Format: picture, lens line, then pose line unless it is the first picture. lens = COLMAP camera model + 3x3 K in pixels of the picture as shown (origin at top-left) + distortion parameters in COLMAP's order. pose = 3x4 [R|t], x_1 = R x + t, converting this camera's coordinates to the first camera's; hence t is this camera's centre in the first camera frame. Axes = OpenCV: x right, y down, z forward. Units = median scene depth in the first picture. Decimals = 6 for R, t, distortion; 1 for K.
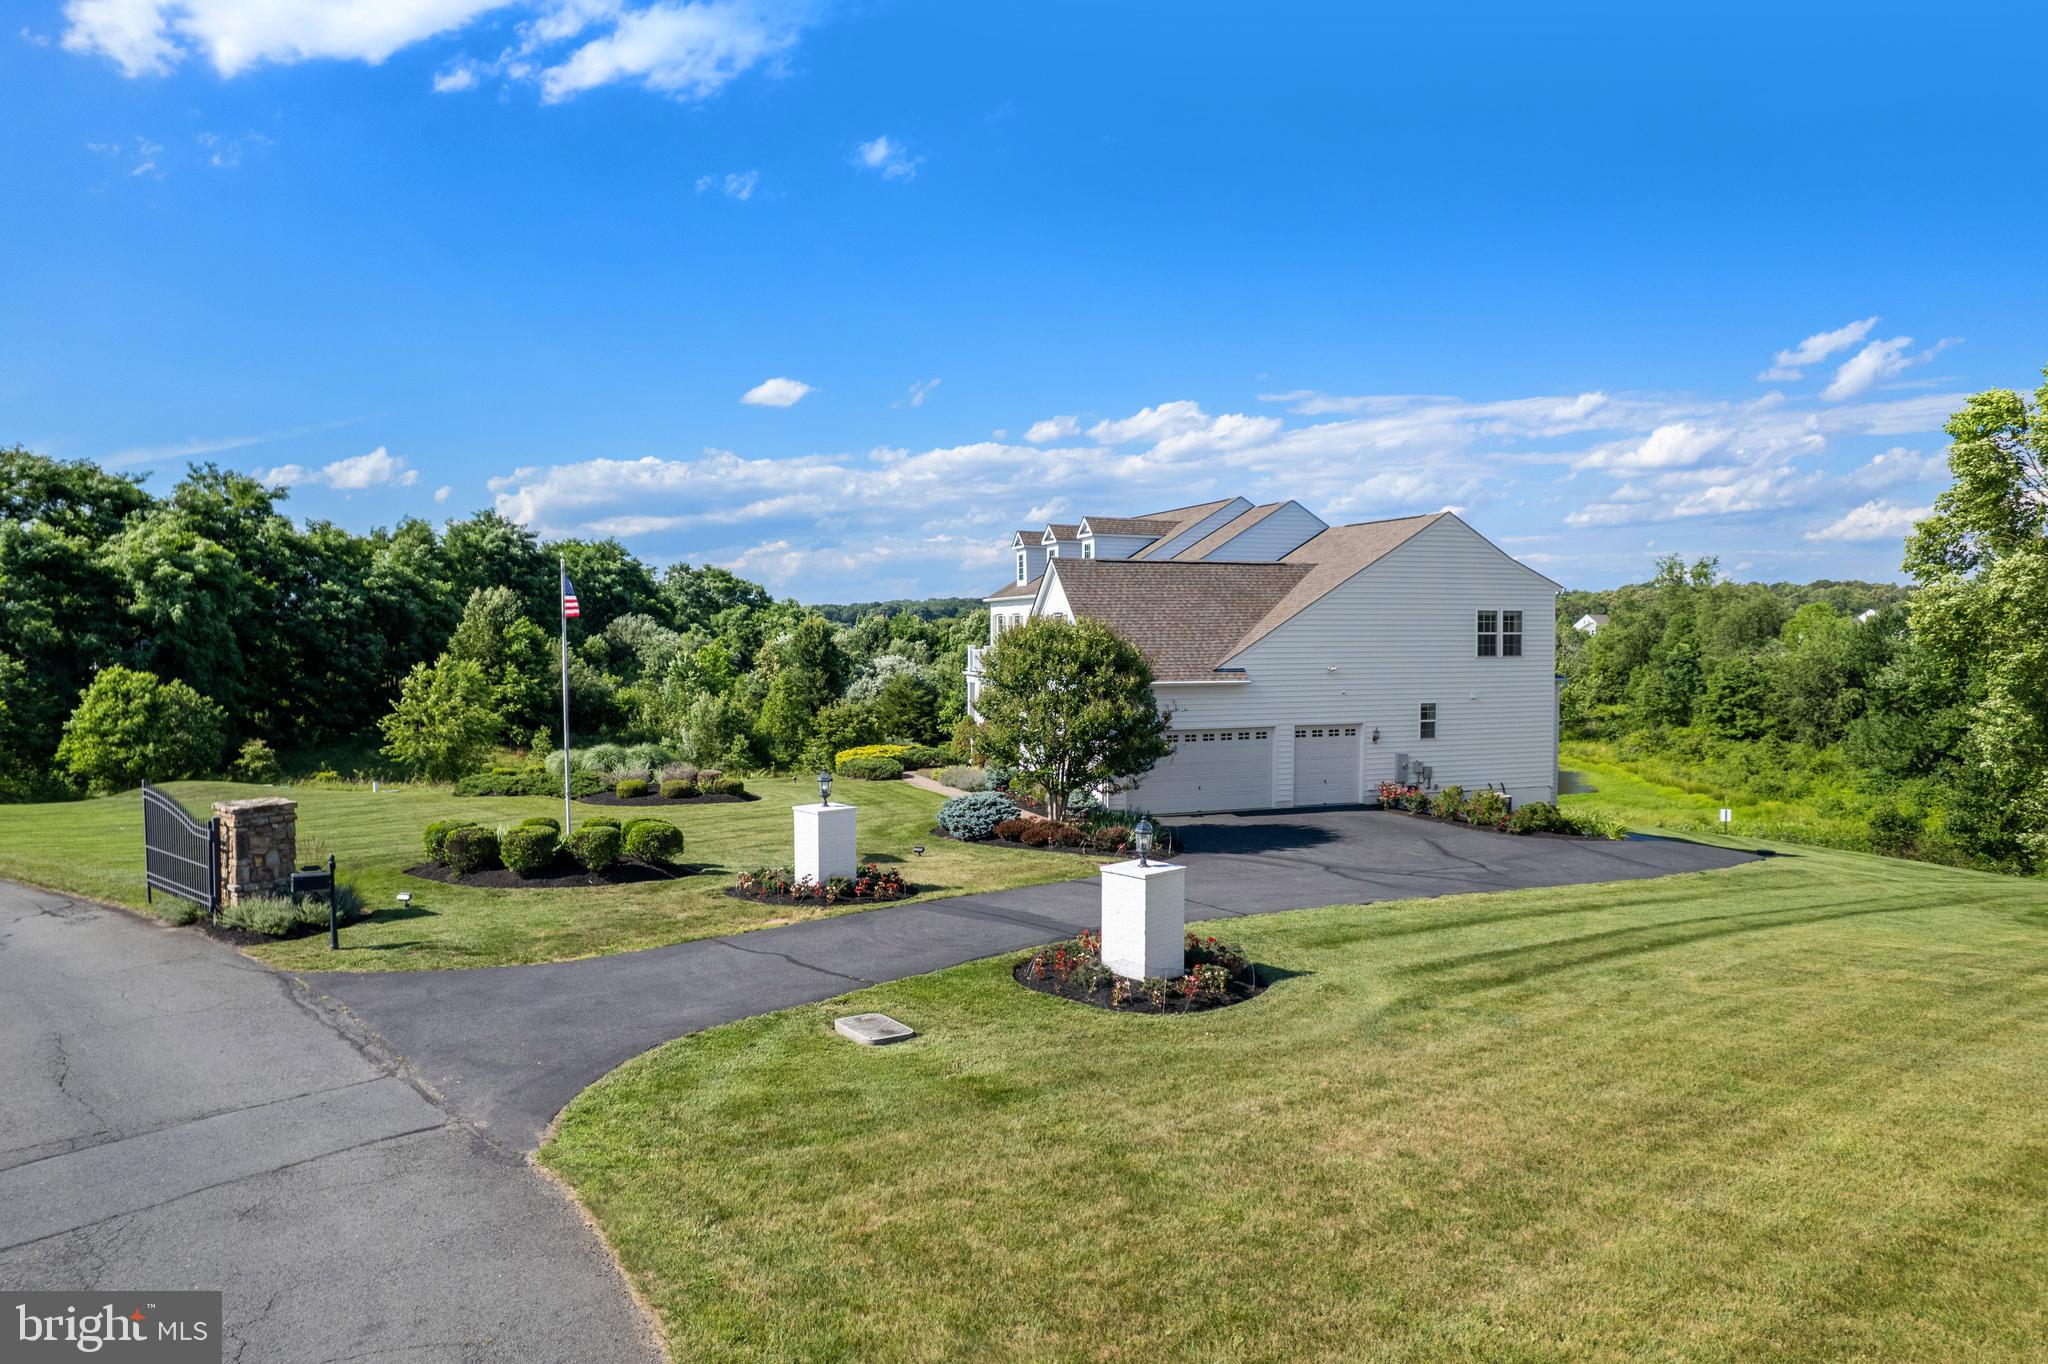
lens RADIAL K [[1315.3, 0, 1024.0], [0, 1315.3, 682.0], [0, 0, 1]] dist [-0.085075, 0.078338]
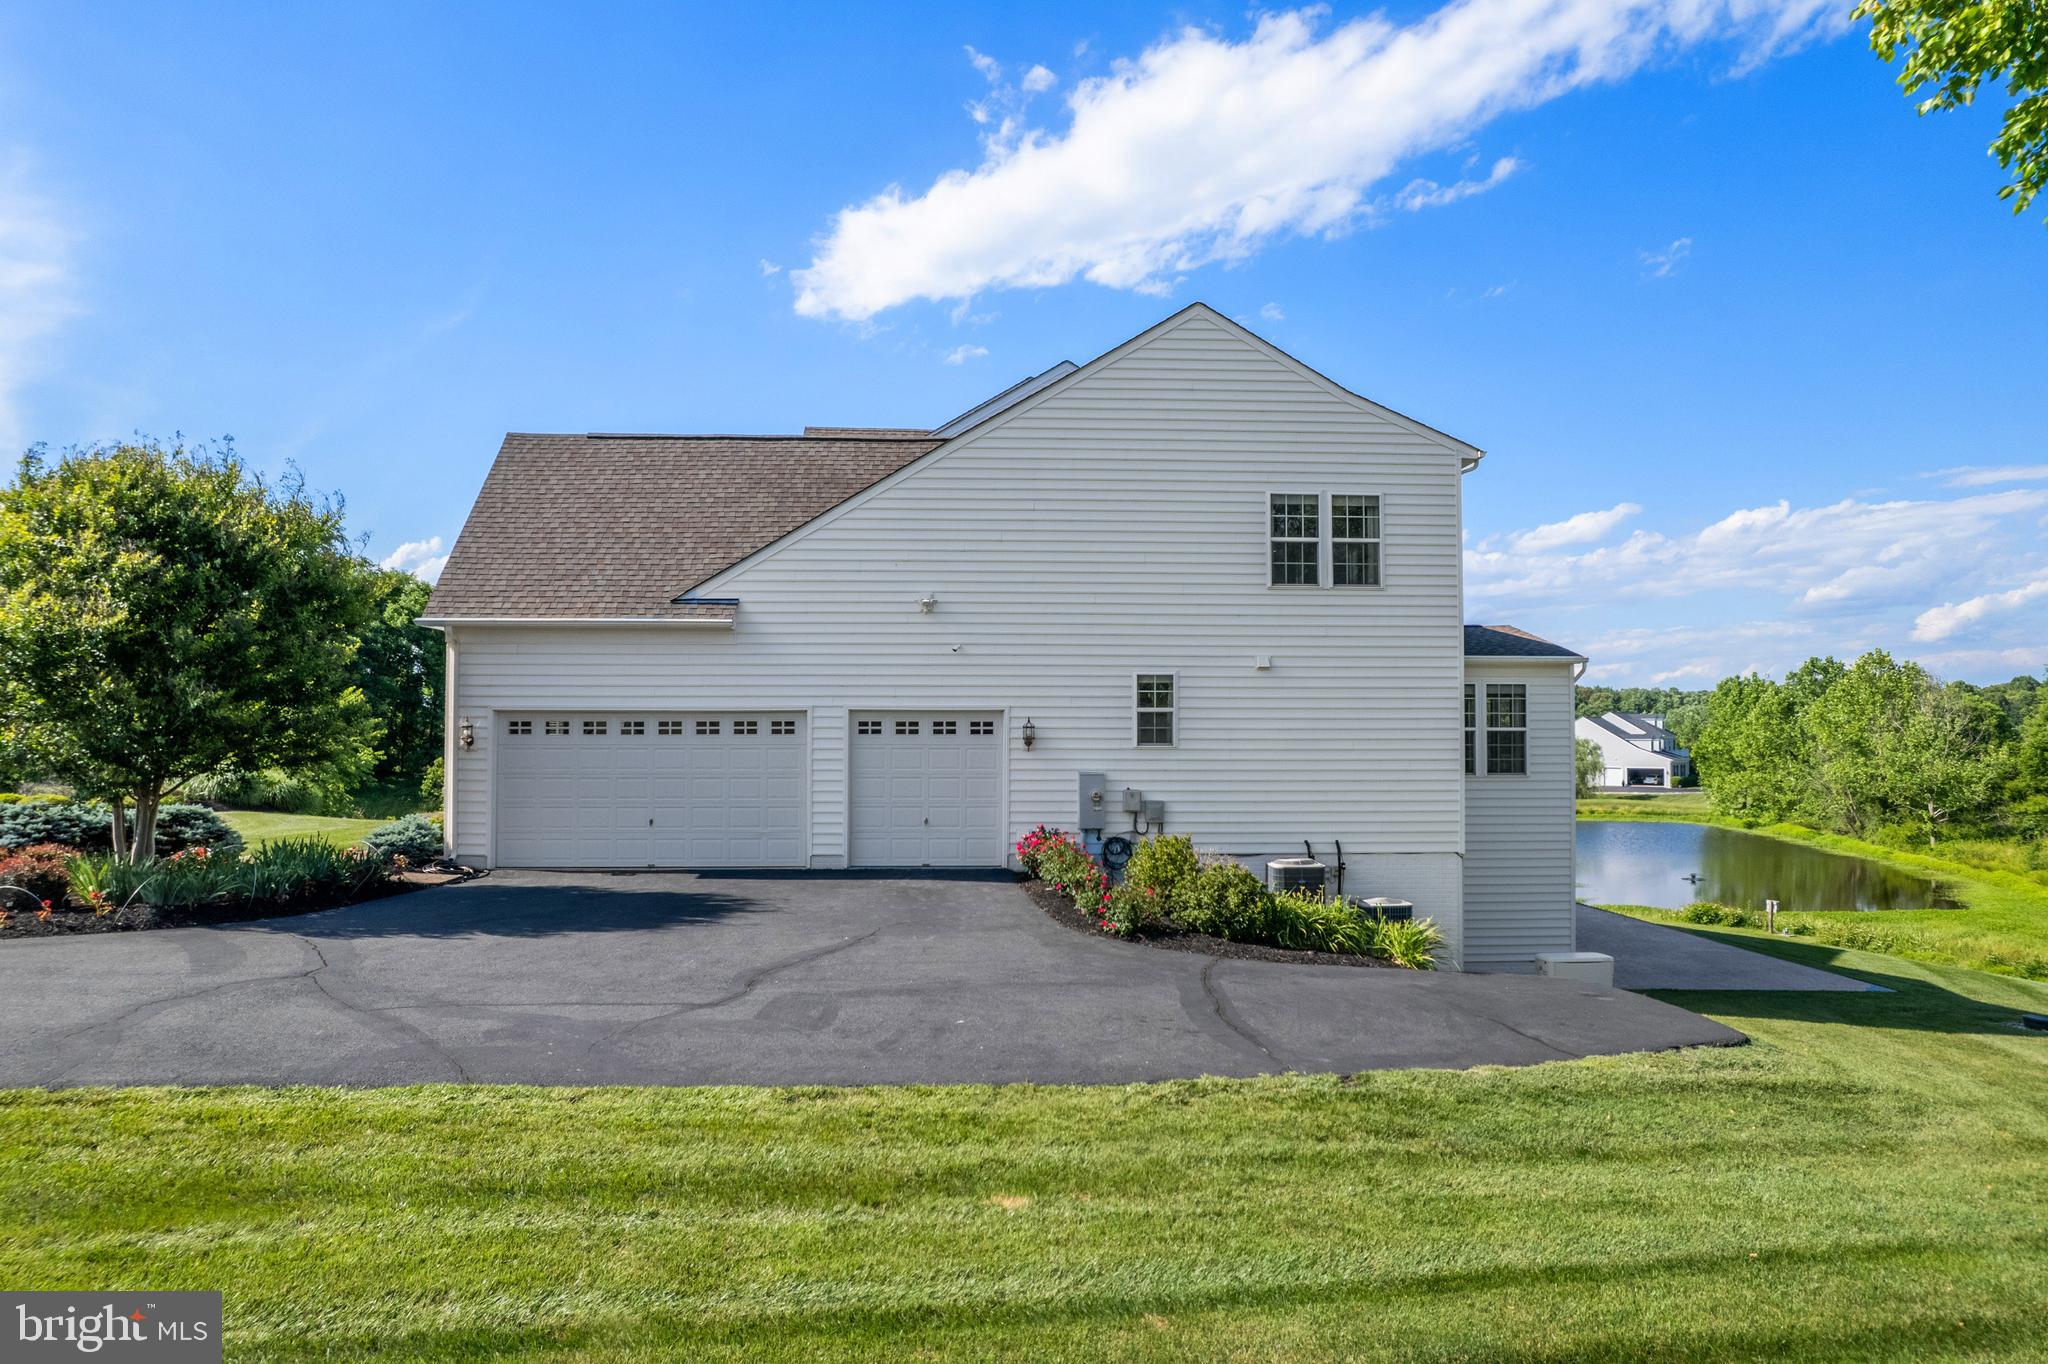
lens RADIAL K [[1302.0, 0, 1024.0], [0, 1302.0, 682.0], [0, 0, 1]] dist [-0.019723, 0.000862]
pose [[0.955283, -0.006759, -0.295615, 0.409689], [-0.016074, 0.997073, -0.074742, 0.057407], [0.295255, 0.076152, 0.952379, 0.503016]]
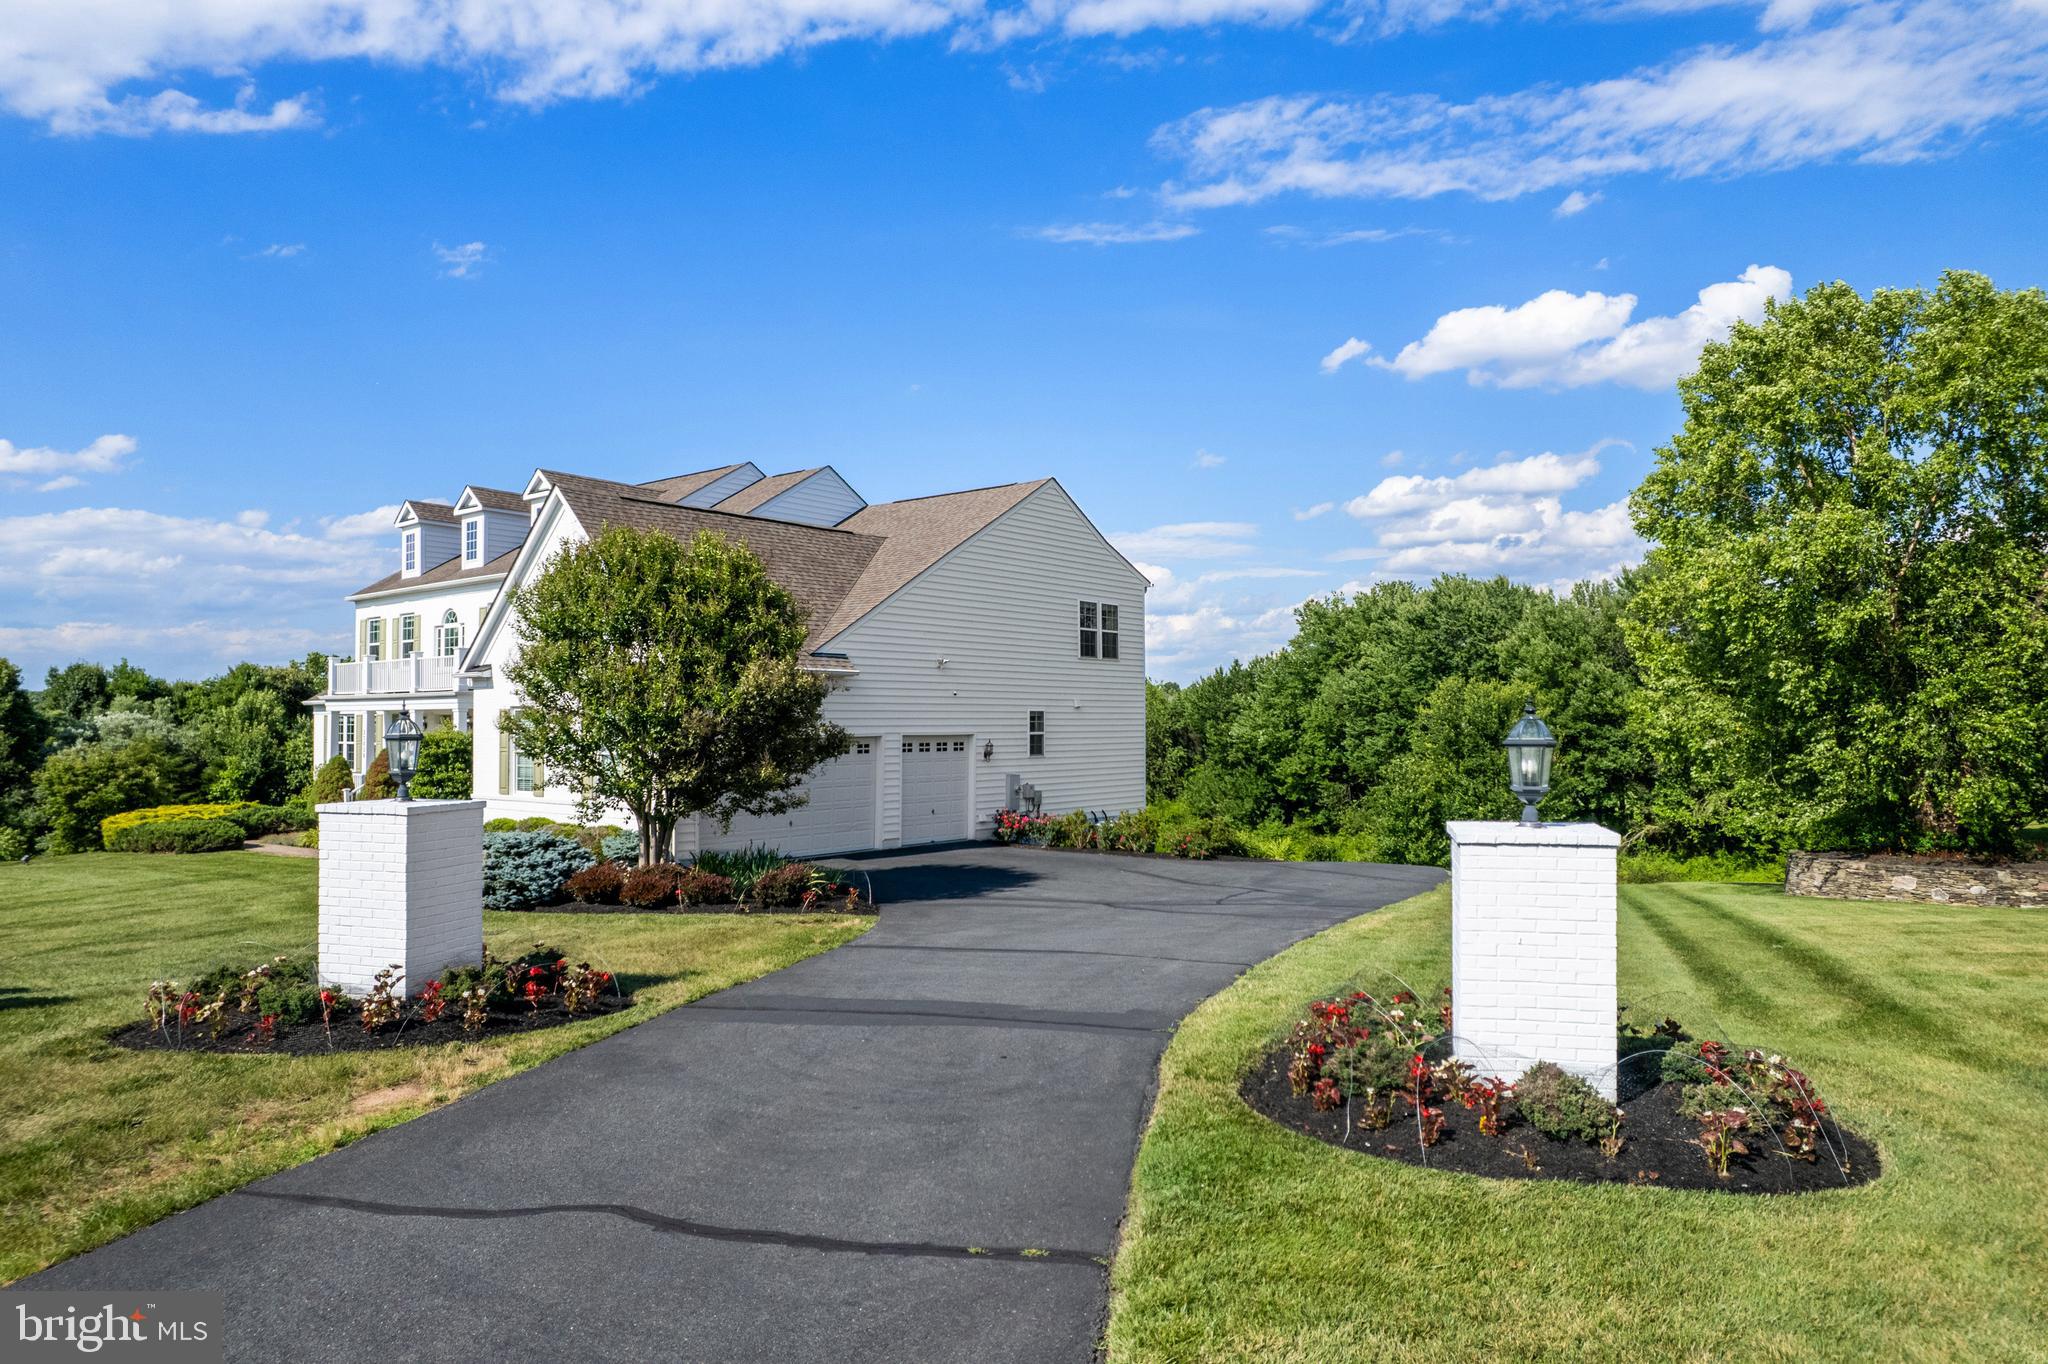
lens RADIAL K [[1302.0, 0, 1024.0], [0, 1302.0, 682.0], [0, 0, 1]] dist [-0.019723, 0.000862]
pose [[0.850324, 0.015166, 0.526041, -0.117479], [0.025138, 0.997273, -0.069387, 0.053619], [-0.525659, 0.072225, 0.847624, 0.324587]]
